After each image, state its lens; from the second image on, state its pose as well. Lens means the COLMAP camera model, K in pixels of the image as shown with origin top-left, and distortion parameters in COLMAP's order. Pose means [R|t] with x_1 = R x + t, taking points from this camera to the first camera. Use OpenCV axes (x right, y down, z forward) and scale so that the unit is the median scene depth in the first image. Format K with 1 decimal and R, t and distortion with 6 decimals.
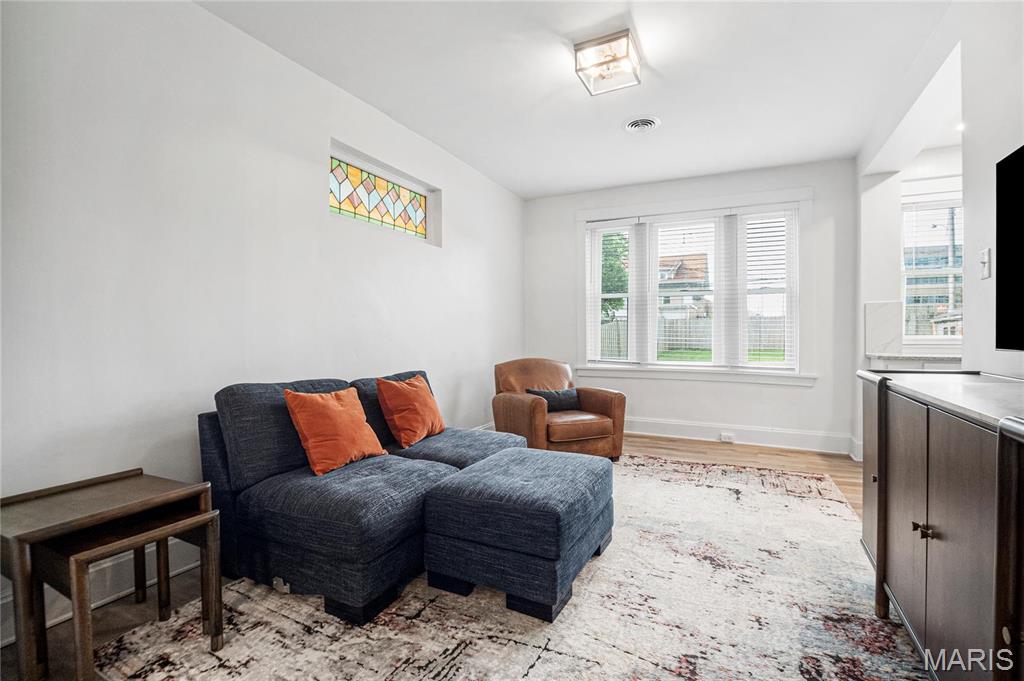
lens RADIAL K [[456.9, 0, 512.9], [0, 456.9, 340.1], [0, 0, 1]] dist [-0.021189, -0.000894]
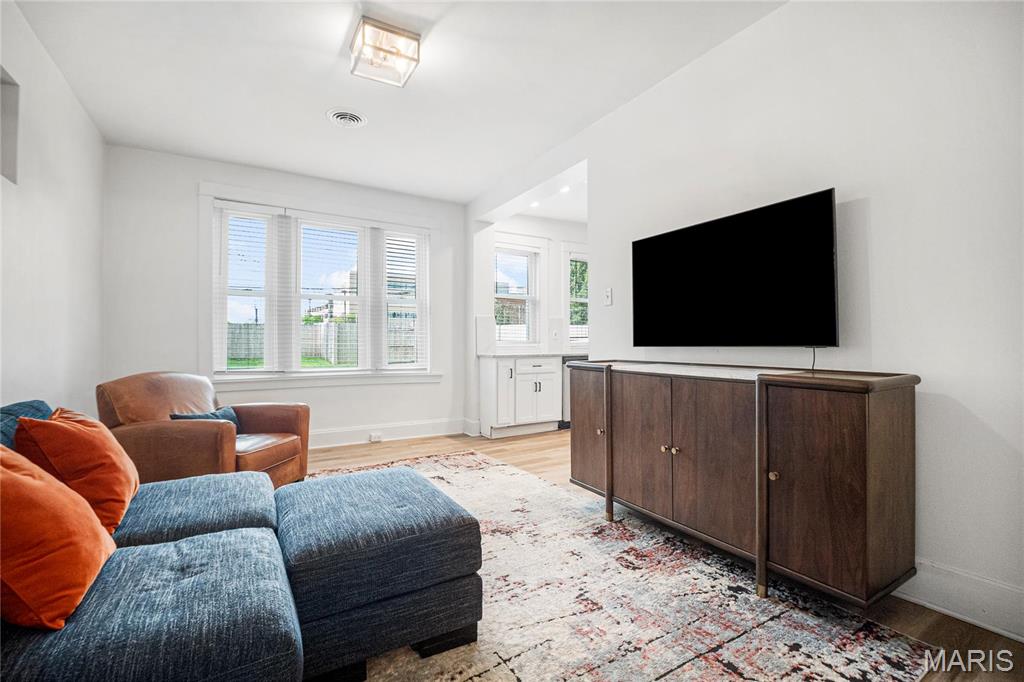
lens RADIAL K [[456.9, 0, 515.2], [0, 456.9, 335.1], [0, 0, 1]] dist [-0.021189, -0.000894]
pose [[0.536409, 0.012525, 0.843866, -0.426613], [0.011066, 0.999700, -0.021873, 0.006789], [-0.843886, 0.021071, 0.536109, 0.262828]]
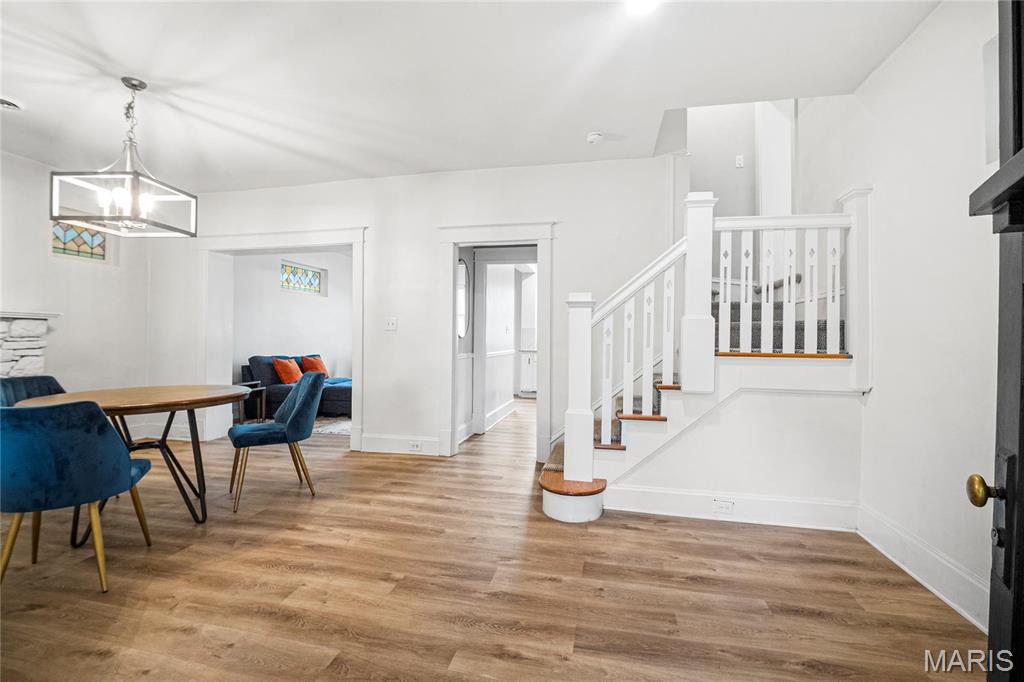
lens RADIAL K [[456.9, 0, 509.1], [0, 456.9, 334.2], [0, 0, 1]] dist [-0.021189, -0.000894]
pose [[0.972094, 0.011859, 0.234291, 0.251419], [-0.009346, 0.999886, -0.011833, -0.021662], [-0.234405, 0.009313, 0.972094, -1.852494]]
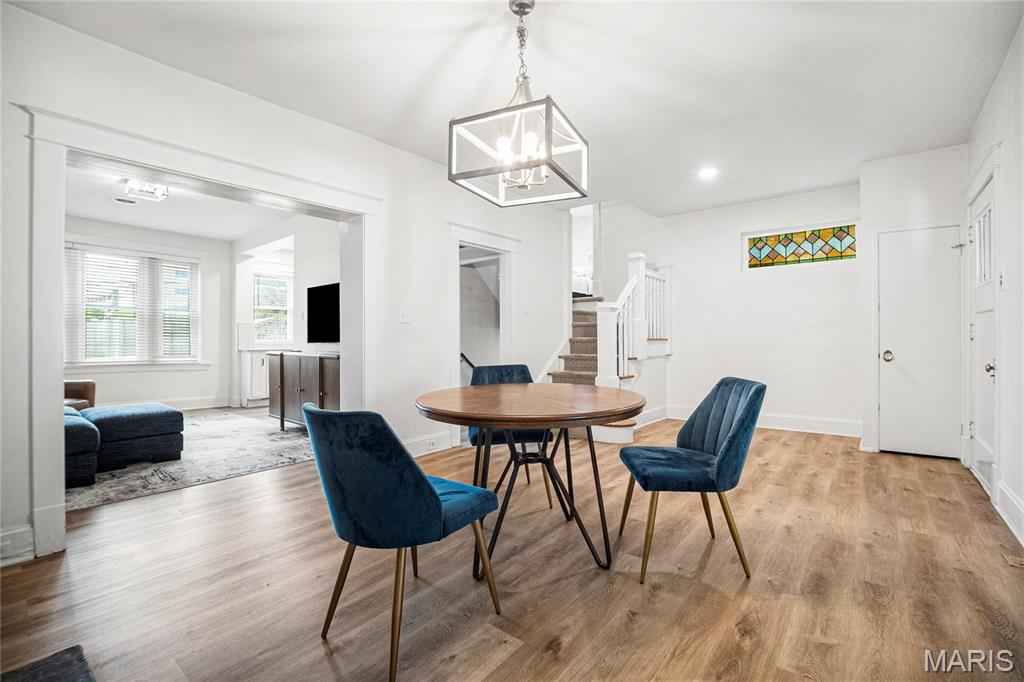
lens RADIAL K [[456.9, 0, 519.9], [0, 456.9, 338.2], [0, 0, 1]] dist [-0.021189, -0.000894]
pose [[0.215728, 0.005480, 0.976438, -1.176094], [0.007864, 0.999942, -0.007350, 0.010919], [-0.976422, 0.009264, 0.215672, -0.805545]]
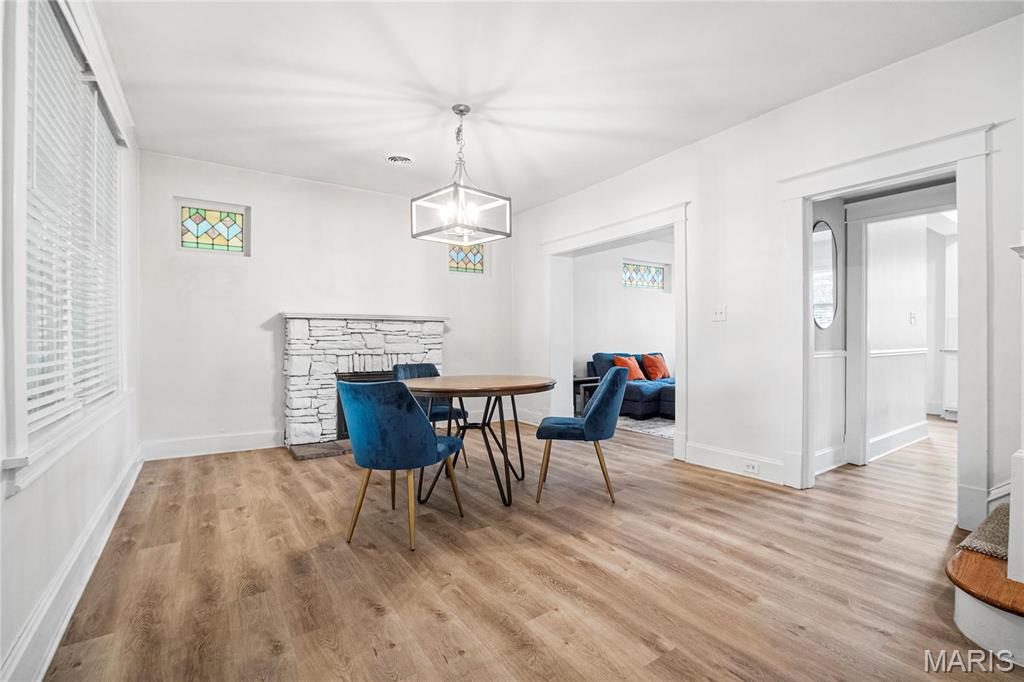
lens RADIAL K [[456.9, 0, 516.8], [0, 456.9, 342.3], [0, 0, 1]] dist [-0.021189, -0.000894]
pose [[0.868130, 0.004540, -0.496316, 0.373286], [-0.001805, 0.999980, 0.005990, 0.004480], [0.496334, -0.004304, 0.868121, -1.622288]]
